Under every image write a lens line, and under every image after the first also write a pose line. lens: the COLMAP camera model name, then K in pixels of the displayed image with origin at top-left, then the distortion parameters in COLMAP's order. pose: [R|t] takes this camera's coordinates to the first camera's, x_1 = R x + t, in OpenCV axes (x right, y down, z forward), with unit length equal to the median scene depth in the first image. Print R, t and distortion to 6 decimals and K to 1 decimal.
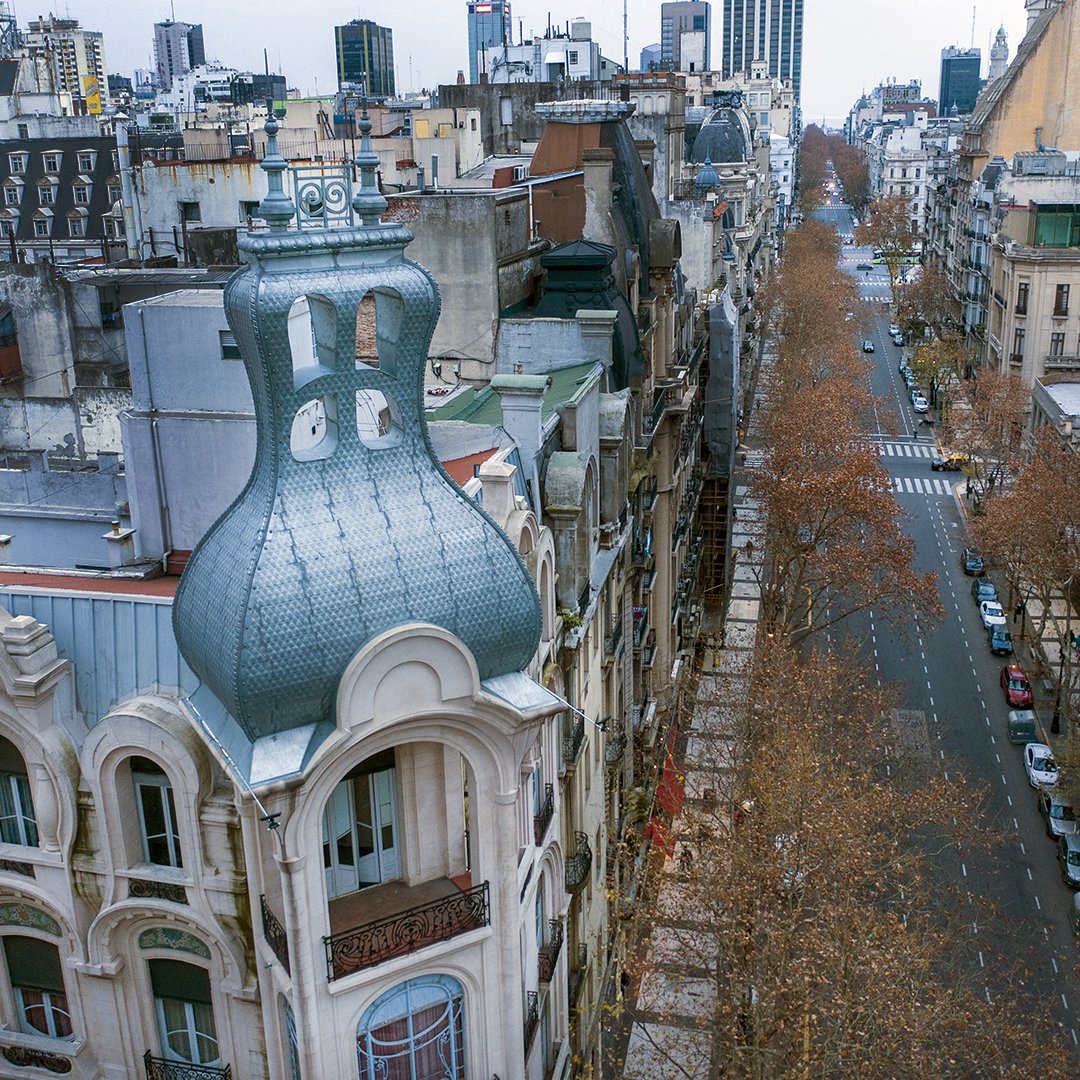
lens RADIAL K [[1243.5, 0, 540.0], [0, 1243.5, 540.0], [0, 0, 1]] dist [-0.008700, -0.013669]
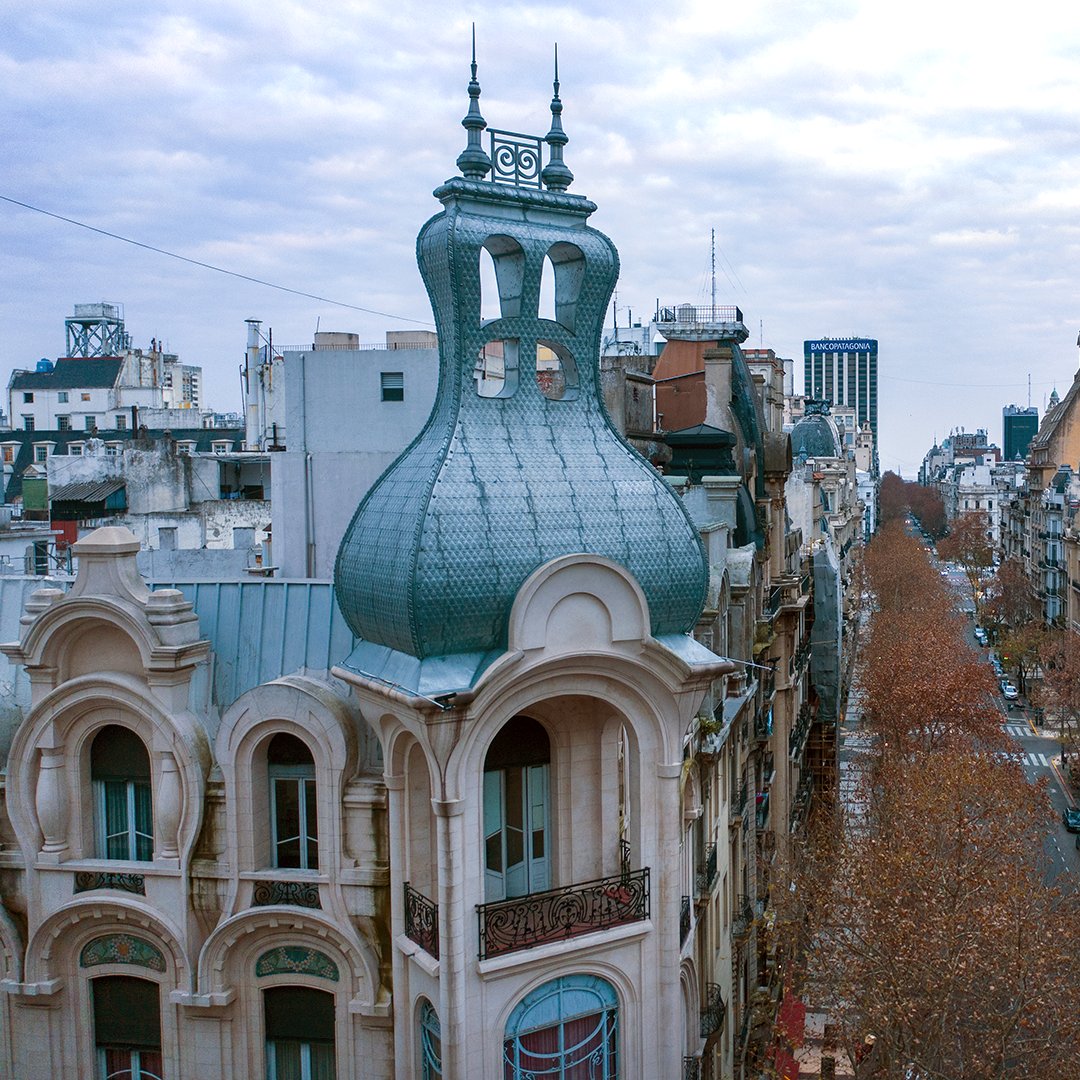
lens RADIAL K [[1245.4, 0, 780.5], [0, 1245.4, 540.3], [0, 0, 1]] dist [-0.010254, -0.000772]
pose [[0.992942, 0.012262, 0.117965, -0.055218], [0.018368, 0.966741, -0.255095, 0.267488], [-0.117170, 0.255462, 0.959693, 0.004701]]
